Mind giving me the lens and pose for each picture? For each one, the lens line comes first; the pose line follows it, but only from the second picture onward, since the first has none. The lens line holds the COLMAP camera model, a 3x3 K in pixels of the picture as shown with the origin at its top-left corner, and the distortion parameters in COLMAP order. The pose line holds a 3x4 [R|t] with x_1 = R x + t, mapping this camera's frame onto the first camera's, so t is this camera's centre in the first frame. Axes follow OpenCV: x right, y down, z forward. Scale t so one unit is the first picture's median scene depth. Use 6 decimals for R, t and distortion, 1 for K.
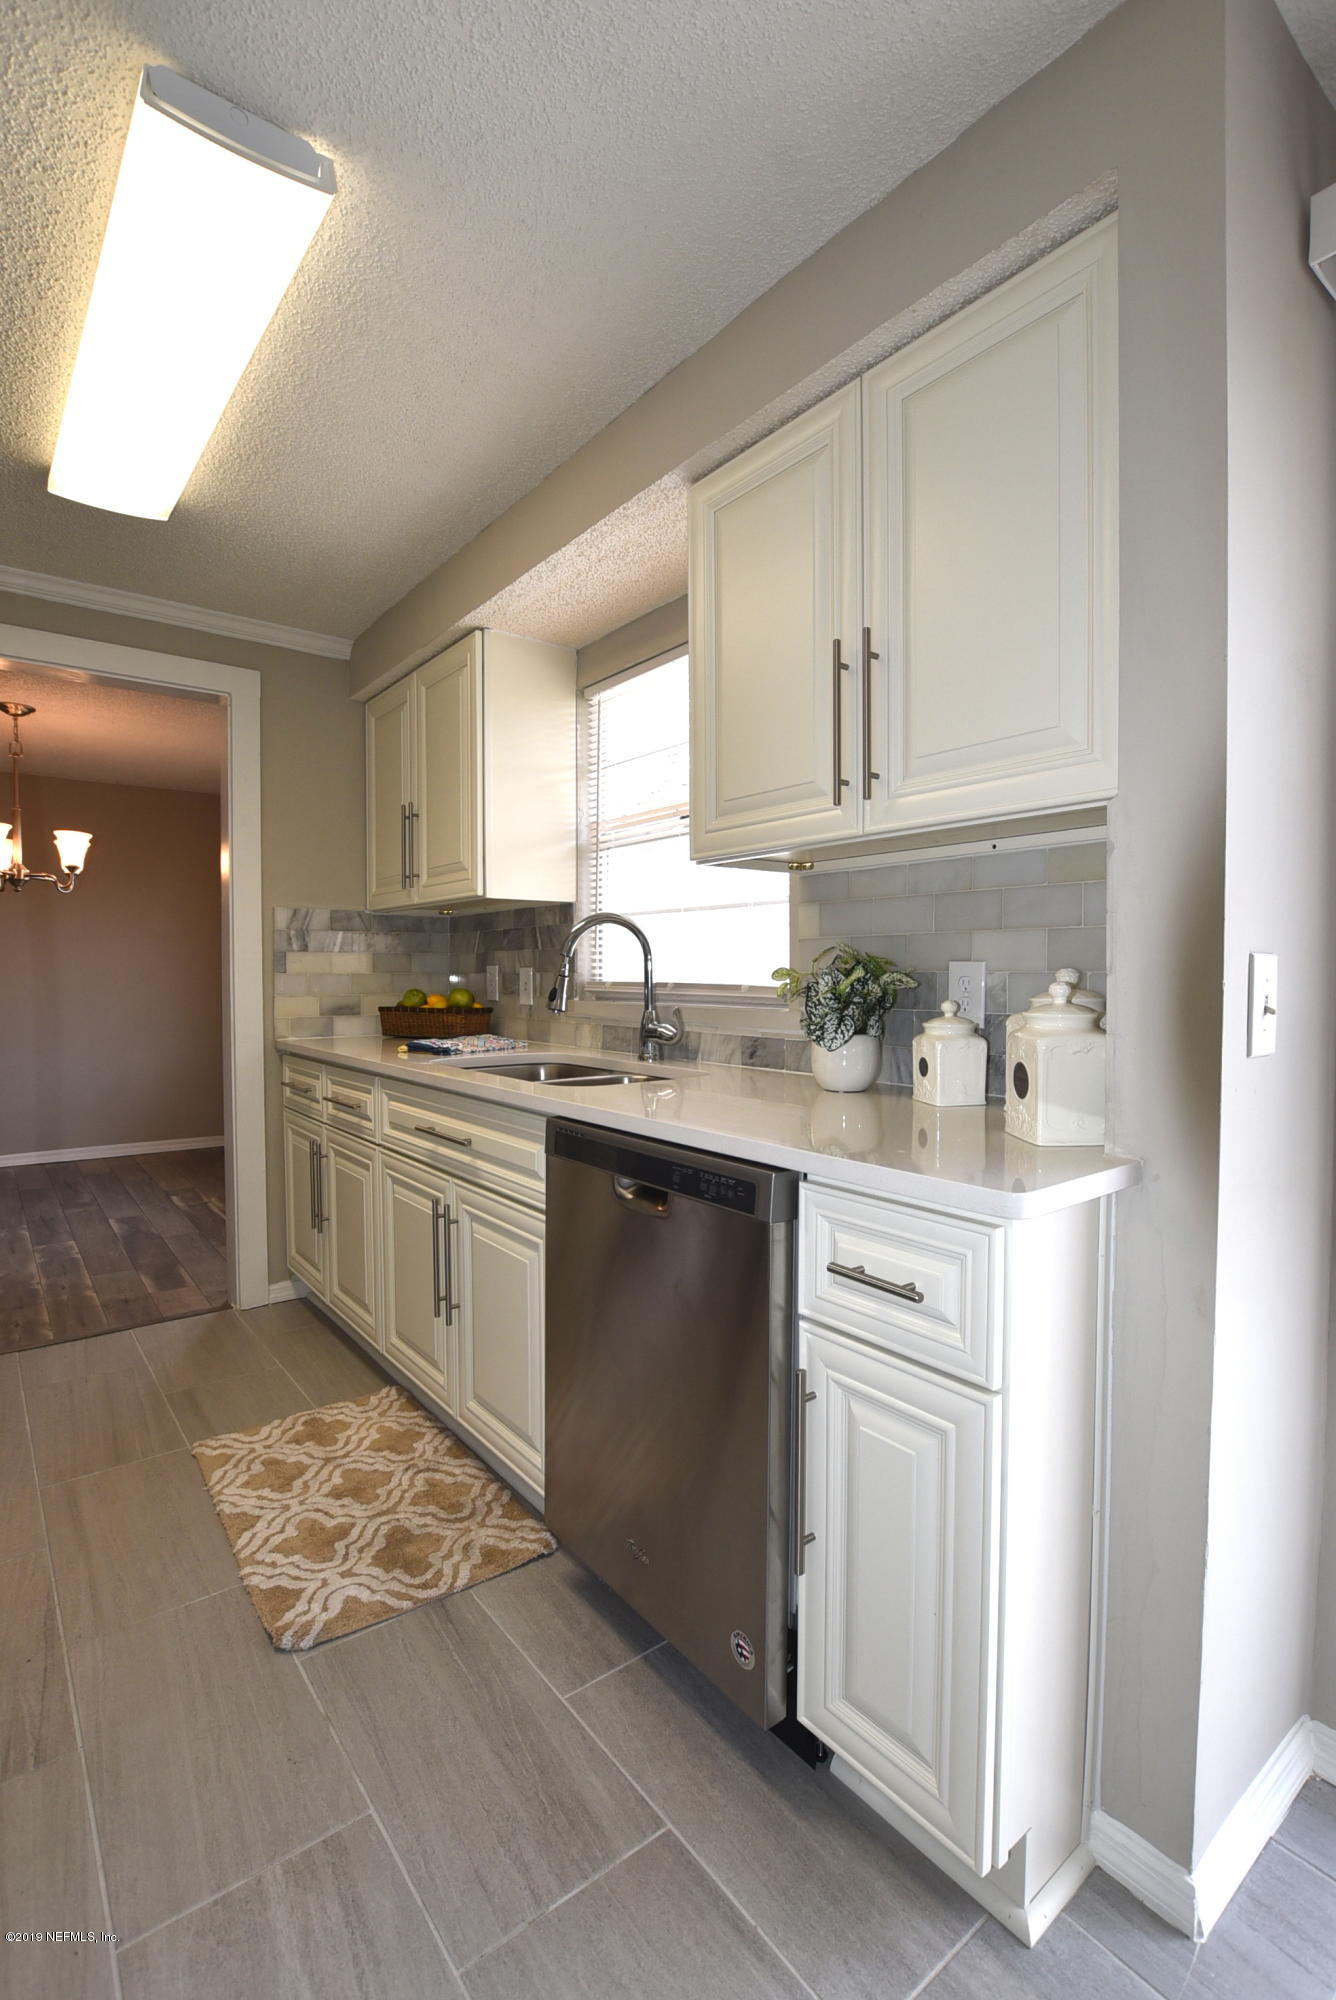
lens RADIAL K [[918.0, 0, 665.8], [0, 918.0, 996.8], [0, 0, 1]] dist [-0.029553, 0.002381]
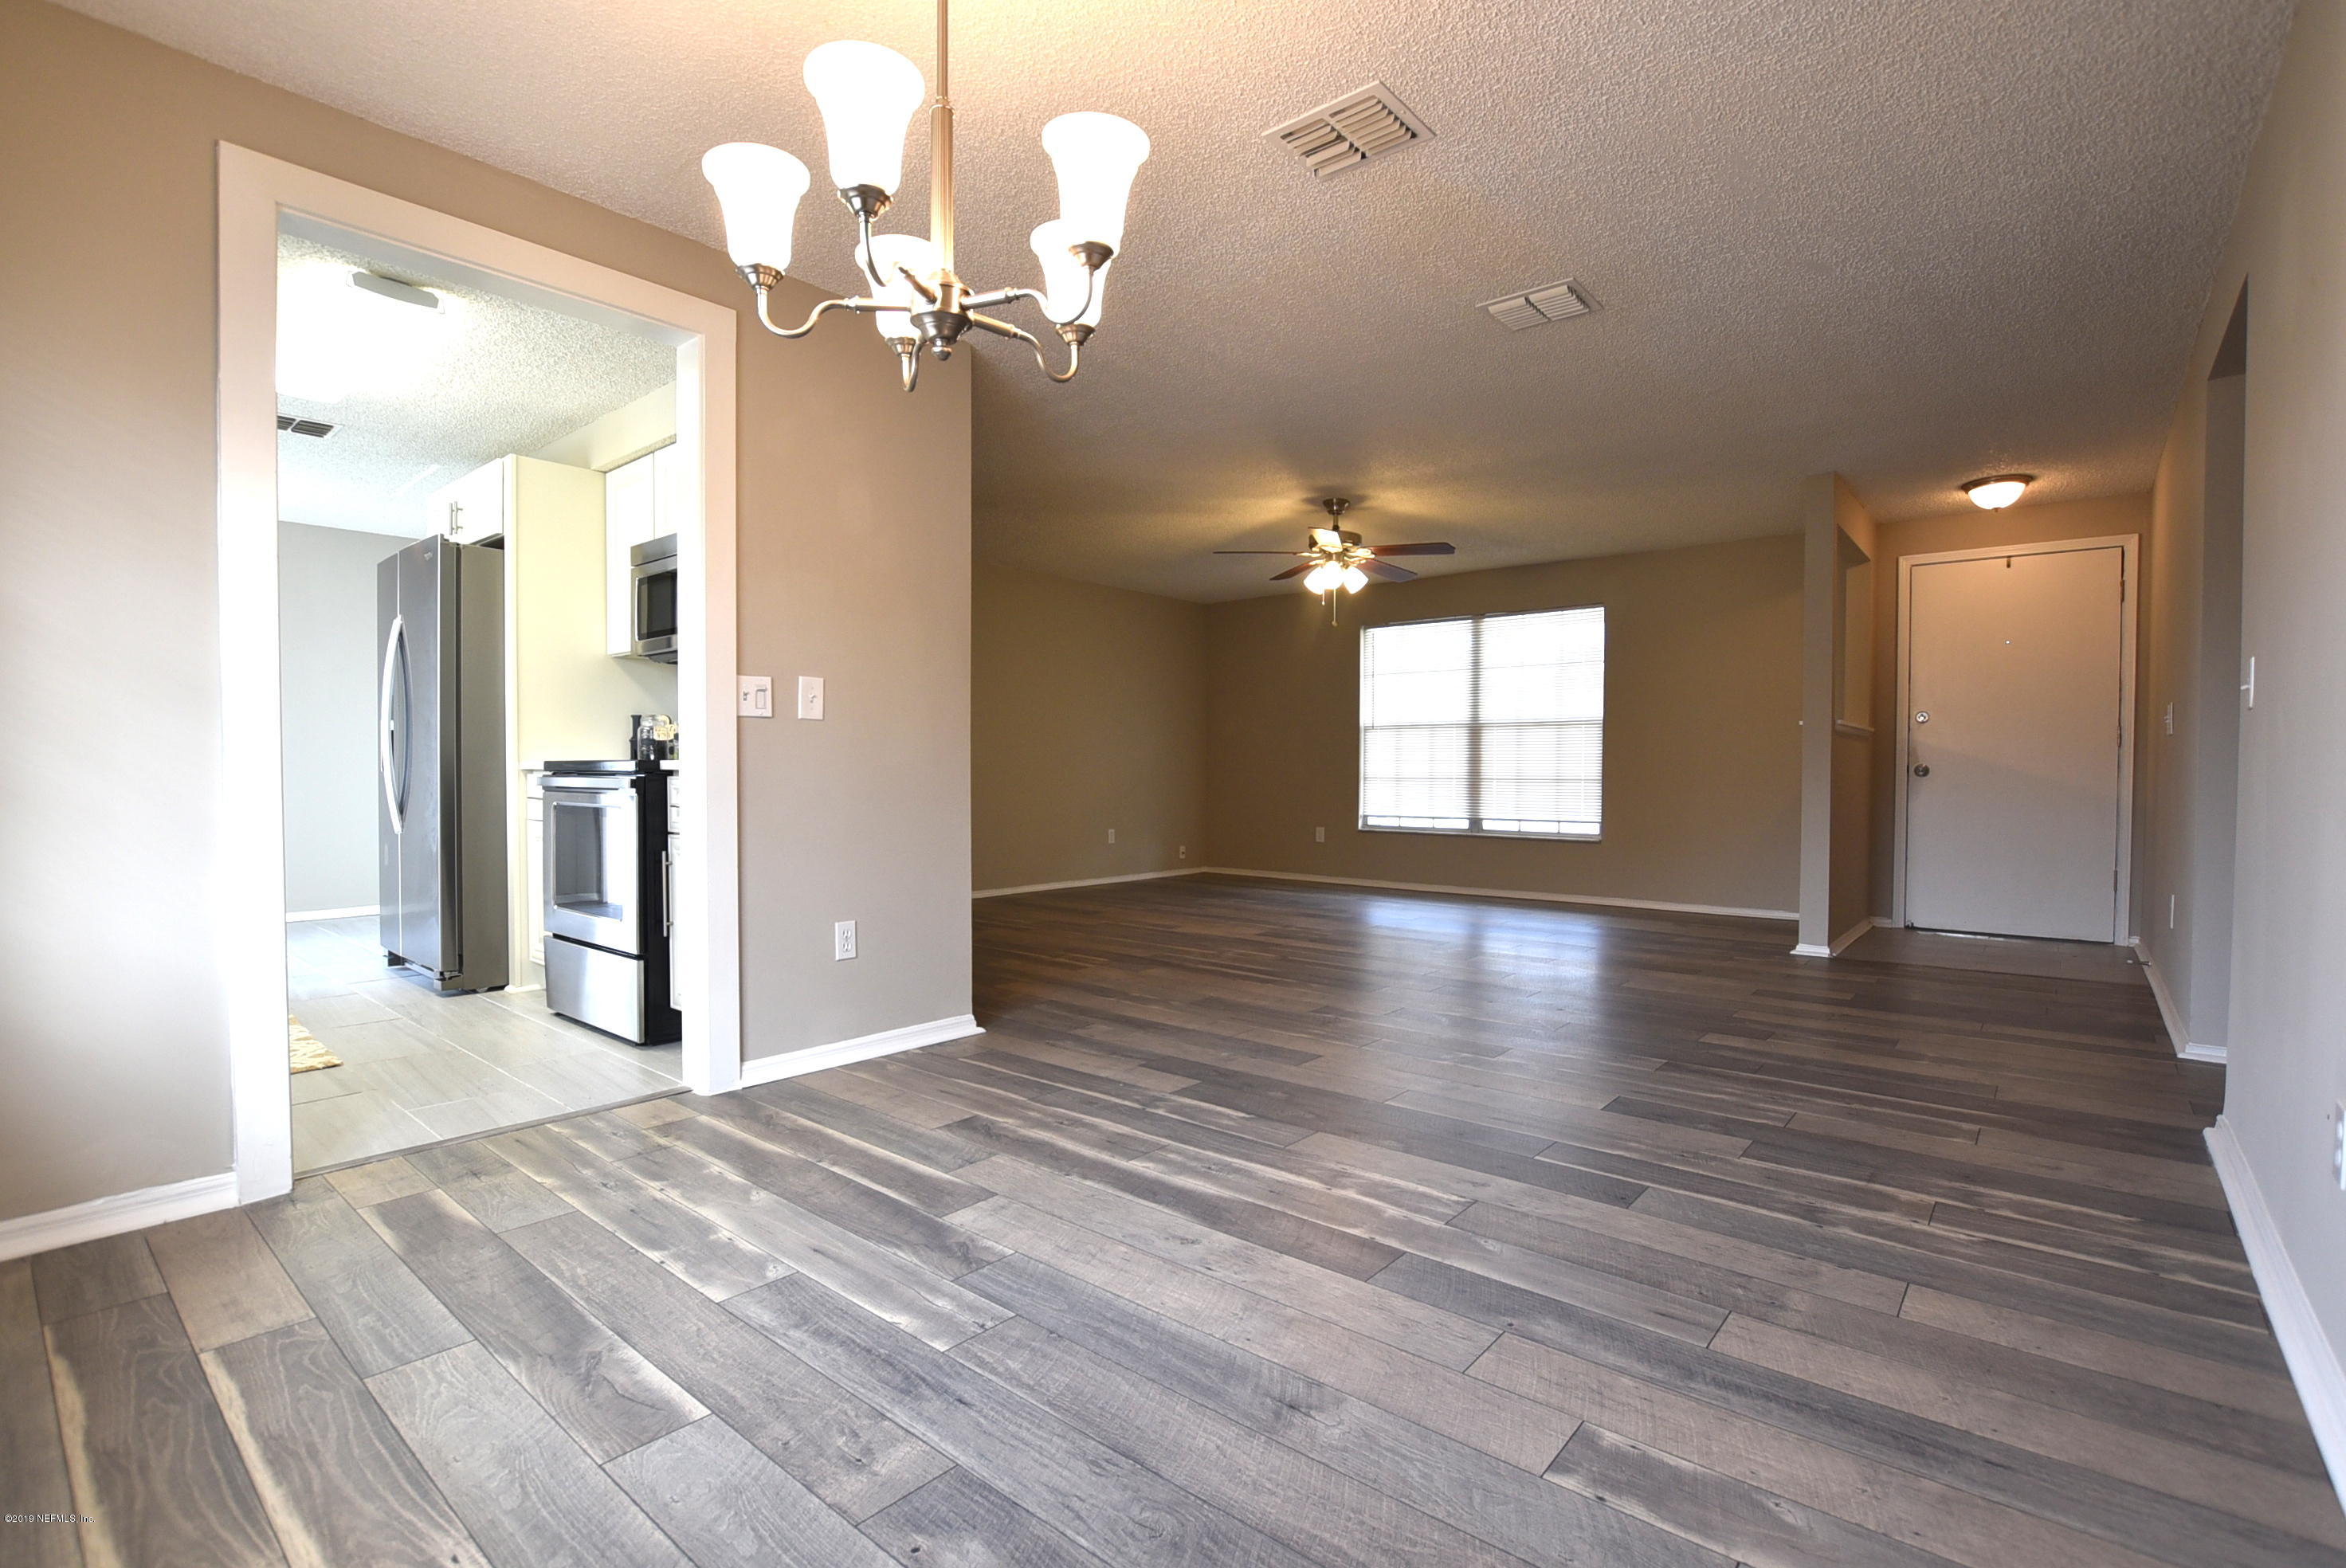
lens RADIAL K [[1076.7, 0, 1174.8], [0, 1076.7, 798.7], [0, 0, 1]] dist [-0.029553, 0.002381]
pose [[-0.977774, 0.000175, -0.209663, -1.265411], [-0.009776, 0.998874, 0.046425, 0.045508], [0.209435, 0.047443, -0.976671, 2.499300]]
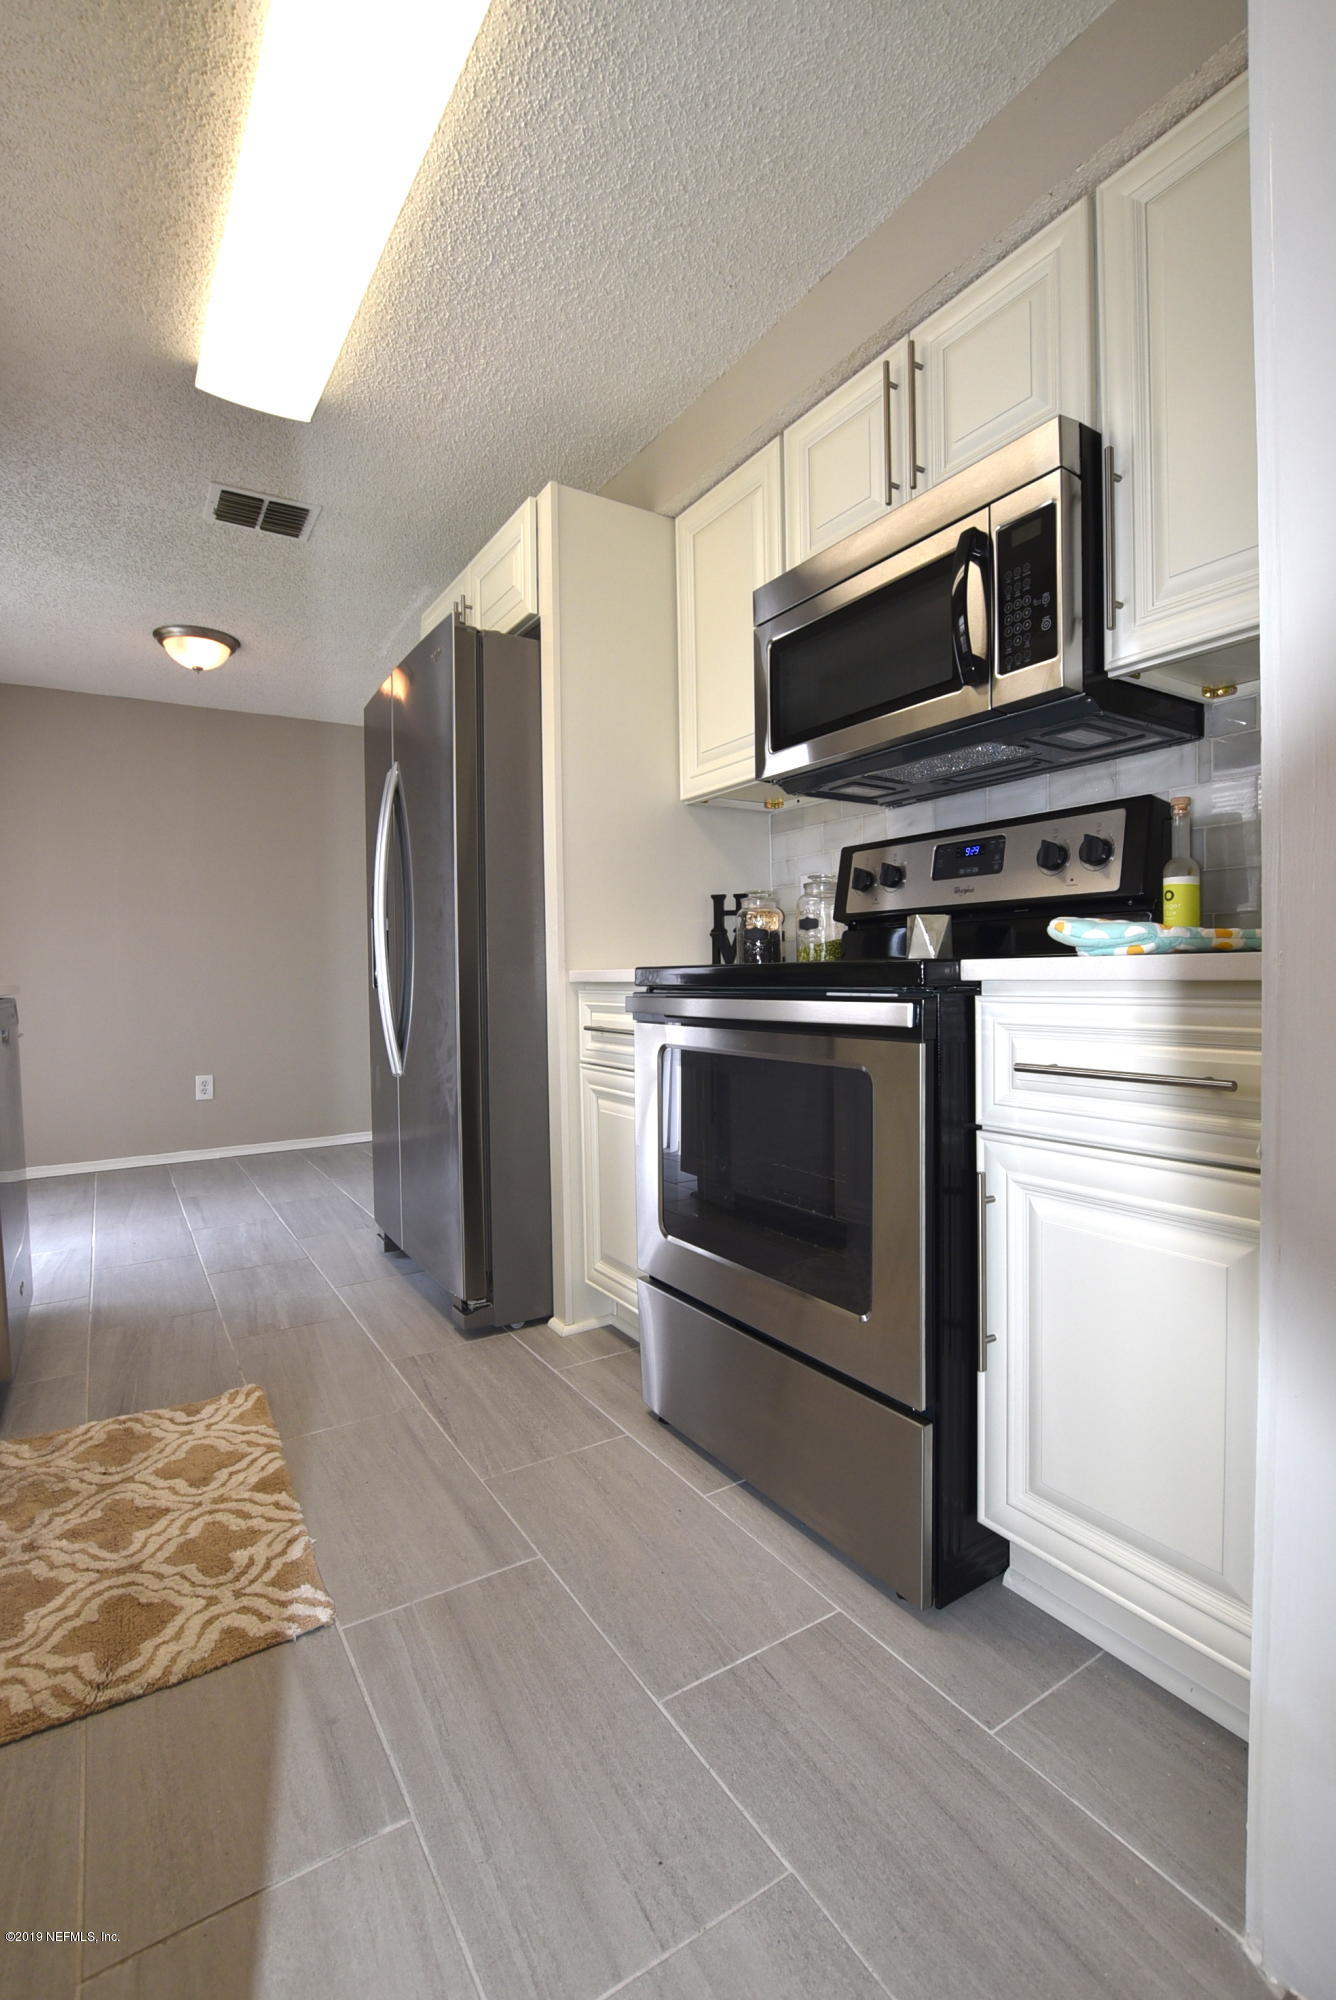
lens RADIAL K [[918.0, 0, 677.8], [0, 918.0, 1000.4], [0, 0, 1]] dist [-0.029553, 0.002381]
pose [[-0.995729, 0.010457, 0.091733, -0.754171], [0.014885, 0.998750, 0.047718, 0.064785], [-0.091120, 0.048880, -0.994640, 1.447898]]
